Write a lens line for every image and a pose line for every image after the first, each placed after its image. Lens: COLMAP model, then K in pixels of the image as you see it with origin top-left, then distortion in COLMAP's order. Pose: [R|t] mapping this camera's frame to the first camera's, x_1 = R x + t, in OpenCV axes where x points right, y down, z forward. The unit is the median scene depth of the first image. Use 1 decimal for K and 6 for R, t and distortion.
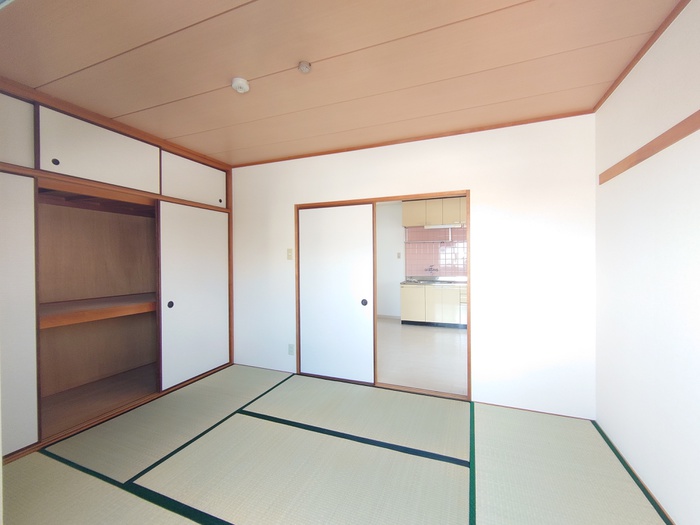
lens RADIAL K [[299.5, 0, 353.0], [0, 299.5, 262.2], [0, 0, 1]] dist [0.003281, -0.003569]
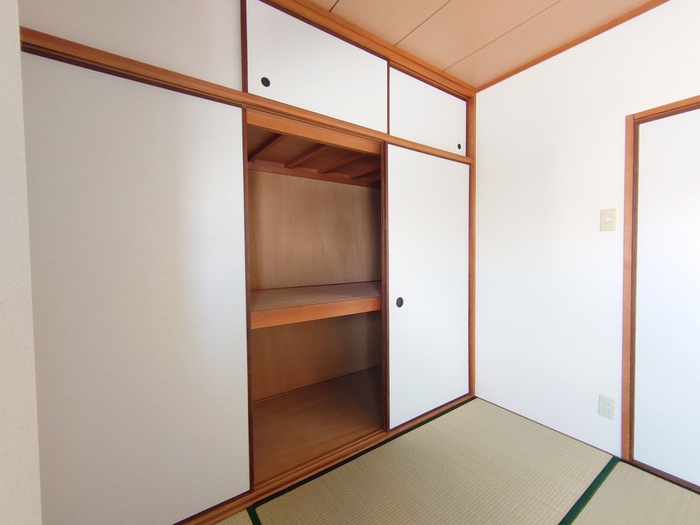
lens RADIAL K [[299.5, 0, 353.0], [0, 299.5, 262.2], [0, 0, 1]] dist [0.003281, -0.003569]
pose [[0.837778, 0.015052, -0.545803, -0.315148], [0.000763, 0.999587, 0.028737, 0.031704], [0.546010, -0.024491, 0.837420, 0.367839]]
